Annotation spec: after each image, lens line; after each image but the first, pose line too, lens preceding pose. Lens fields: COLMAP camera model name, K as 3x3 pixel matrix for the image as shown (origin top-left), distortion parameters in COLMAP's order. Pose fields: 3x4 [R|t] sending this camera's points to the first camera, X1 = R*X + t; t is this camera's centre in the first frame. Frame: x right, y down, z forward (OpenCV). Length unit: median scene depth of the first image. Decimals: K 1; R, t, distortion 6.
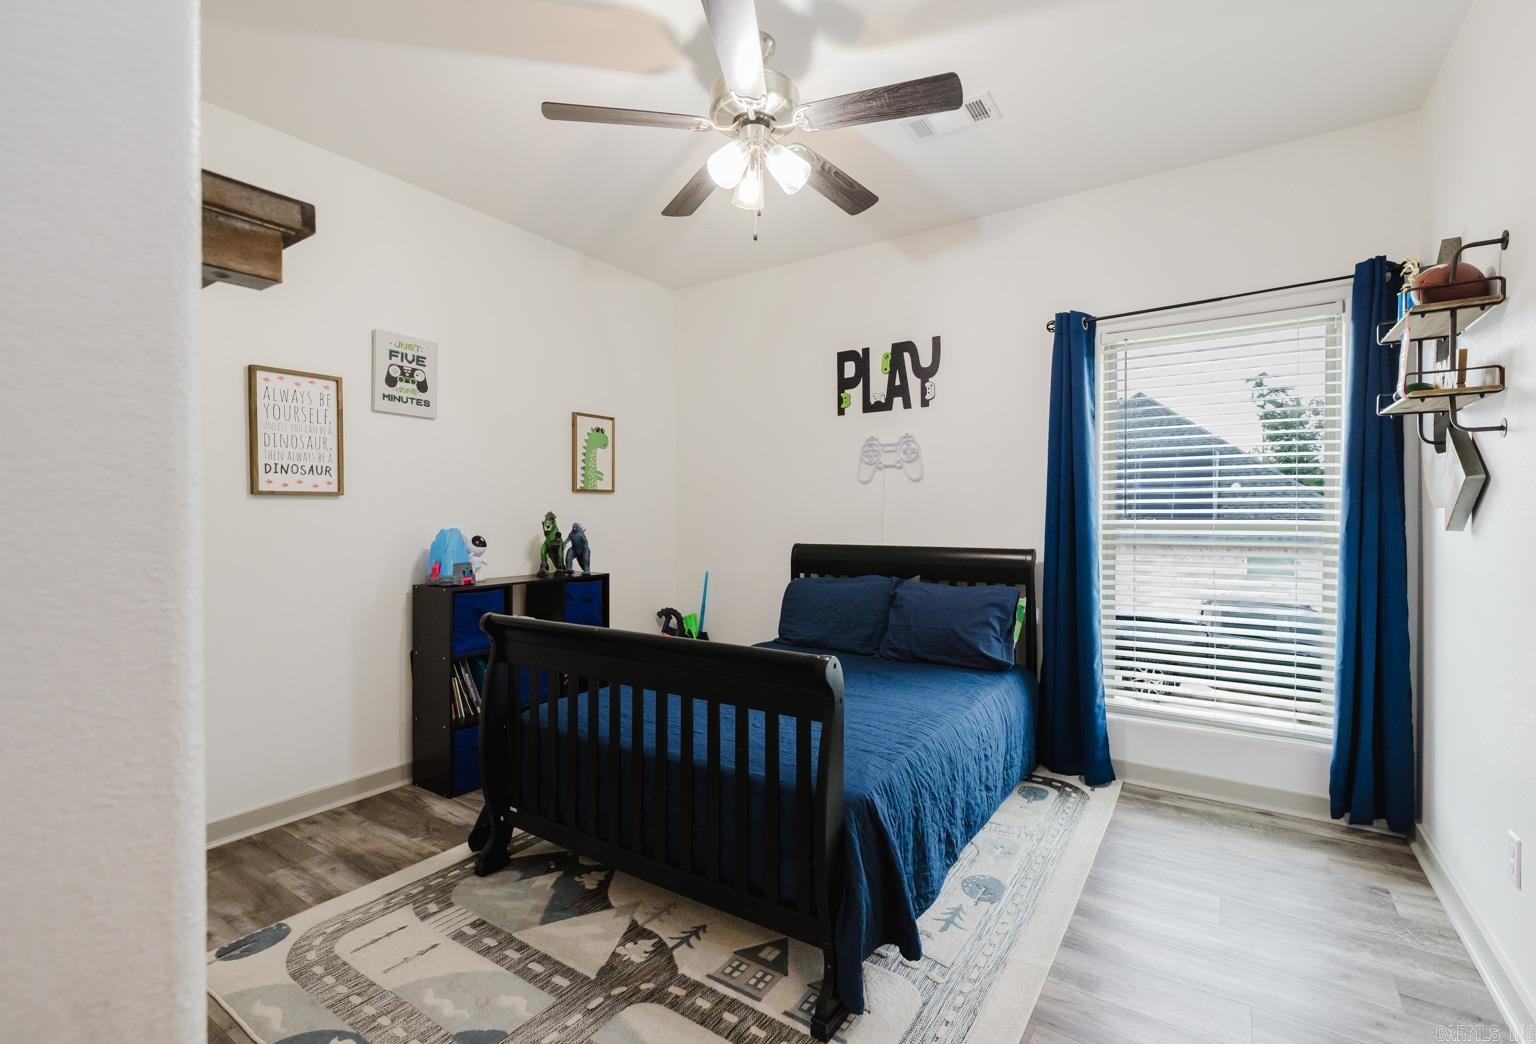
lens RADIAL K [[676.3, 0, 781.0], [0, 676.3, 519.9], [0, 0, 1]] dist [0.001760, 0.000164]
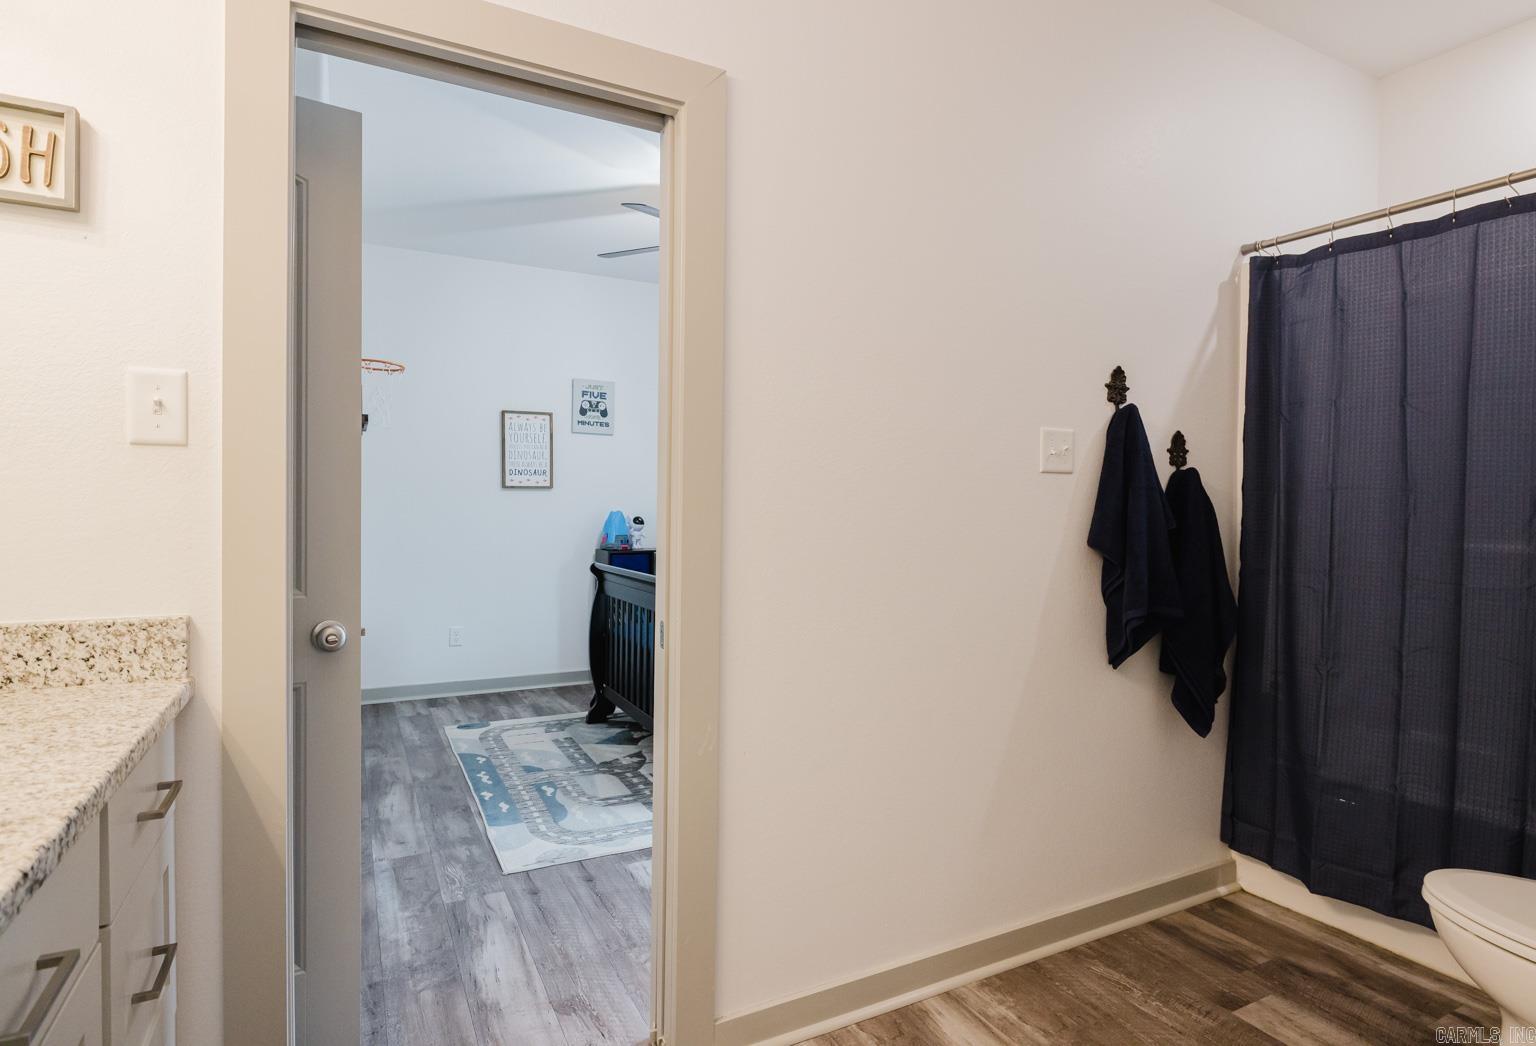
lens RADIAL K [[794.6, 0, 768.0], [0, 794.6, 523.0], [0, 0, 1]] dist [-0.000303, -0.000023]
pose [[0.874121, 0.017998, -0.485375, 0.737035], [-0.012309, 0.999813, 0.014905, 0.011042], [0.485553, -0.007055, 0.874179, -0.390987]]
